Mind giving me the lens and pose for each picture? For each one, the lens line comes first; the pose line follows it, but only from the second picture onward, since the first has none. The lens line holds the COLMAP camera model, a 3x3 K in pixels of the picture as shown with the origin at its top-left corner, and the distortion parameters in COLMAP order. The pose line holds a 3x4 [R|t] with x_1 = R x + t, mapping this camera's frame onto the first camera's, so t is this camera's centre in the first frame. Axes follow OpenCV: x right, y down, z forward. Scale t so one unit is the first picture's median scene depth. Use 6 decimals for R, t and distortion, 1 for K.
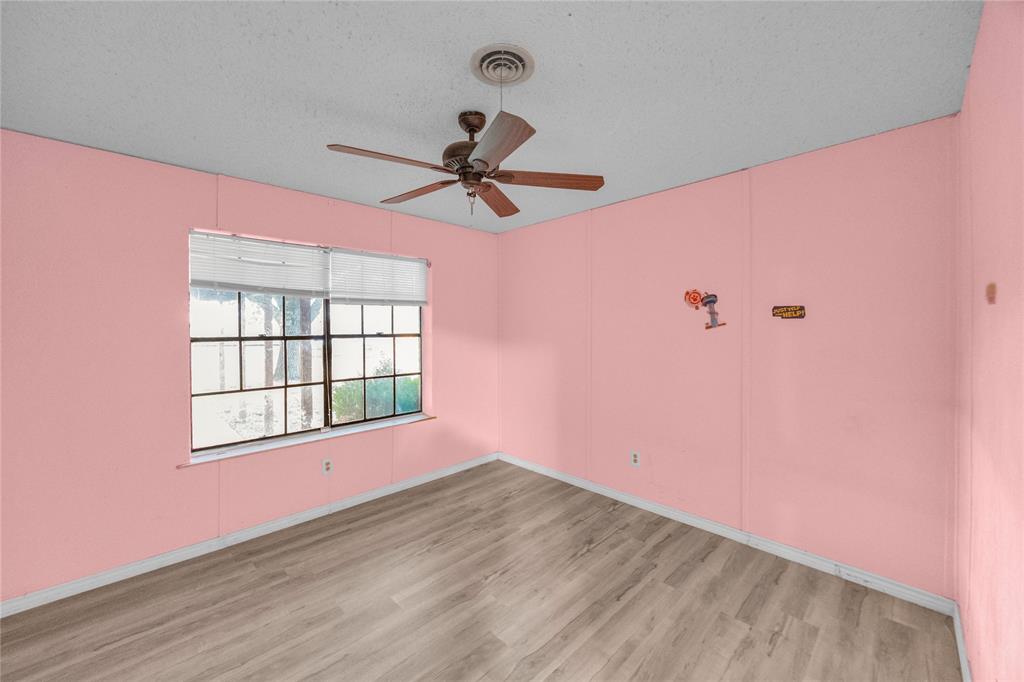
lens RADIAL K [[390.6, 0, 503.6], [0, 390.6, 334.3], [0, 0, 1]] dist [-0.001080, 0.000204]
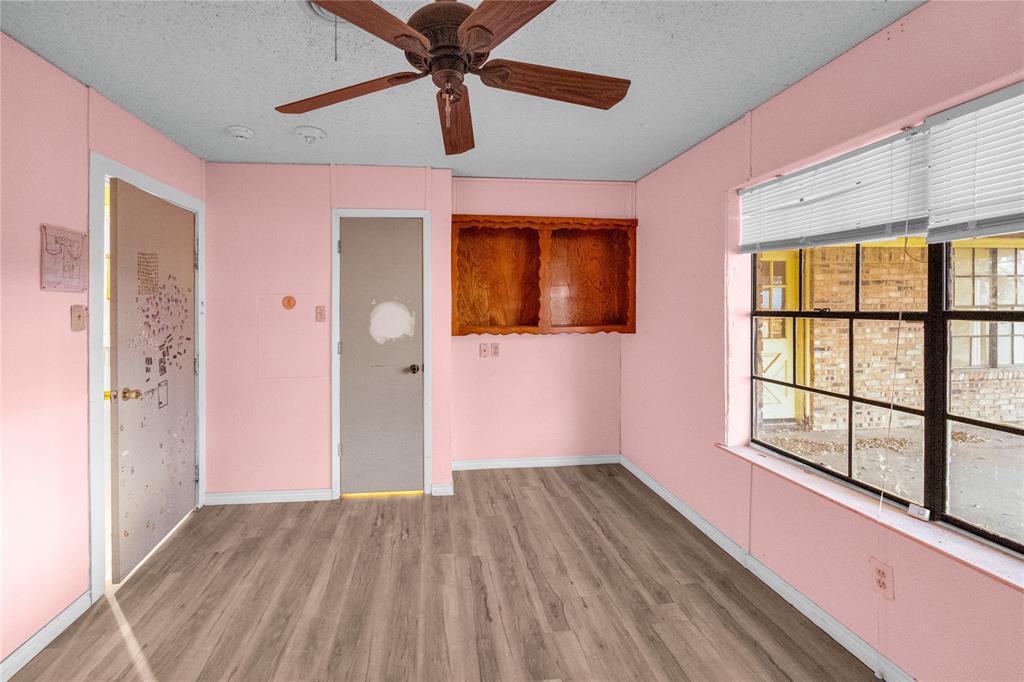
lens RADIAL K [[410.3, 0, 472.2], [0, 410.3, 311.5], [0, 0, 1]] dist [-0.003788, 0.000288]
pose [[-0.610430, 0.018960, -0.791844, 0.296735], [0.004158, 0.999776, 0.020733, -0.012013], [0.792060, 0.009364, -0.610372, 1.019926]]
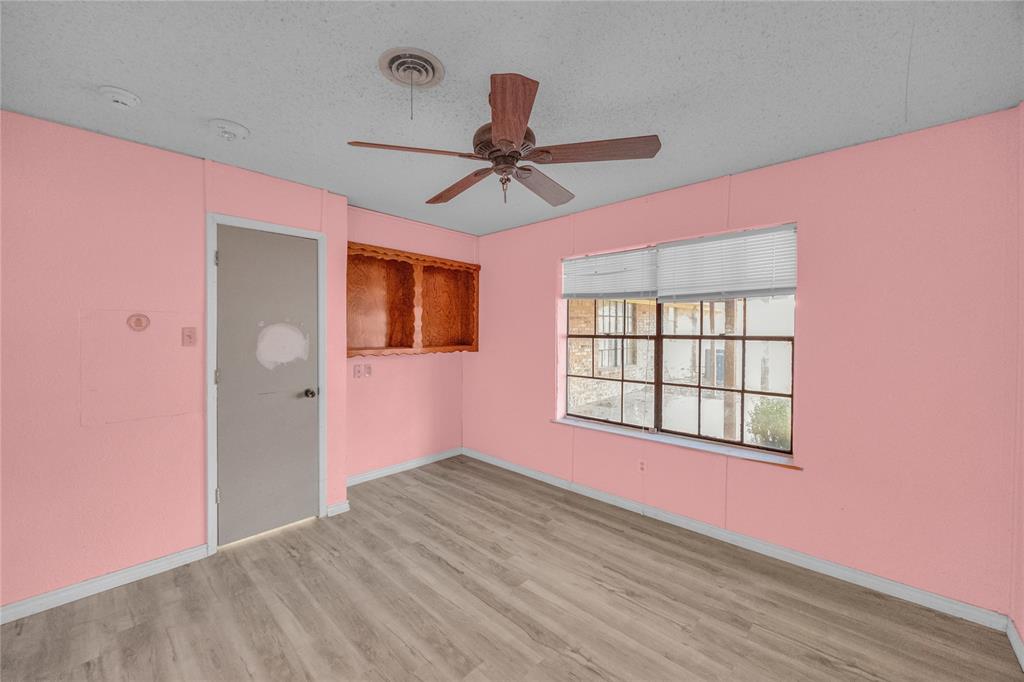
lens RADIAL K [[390.6, 0, 512.2], [0, 390.6, 336.8], [0, 0, 1]] dist [-0.001080, 0.000204]
pose [[0.063752, 0.022827, -0.997705, 0.585567], [-0.013048, 0.999672, 0.022039, -0.012819], [0.997880, 0.011613, 0.064029, 0.677836]]
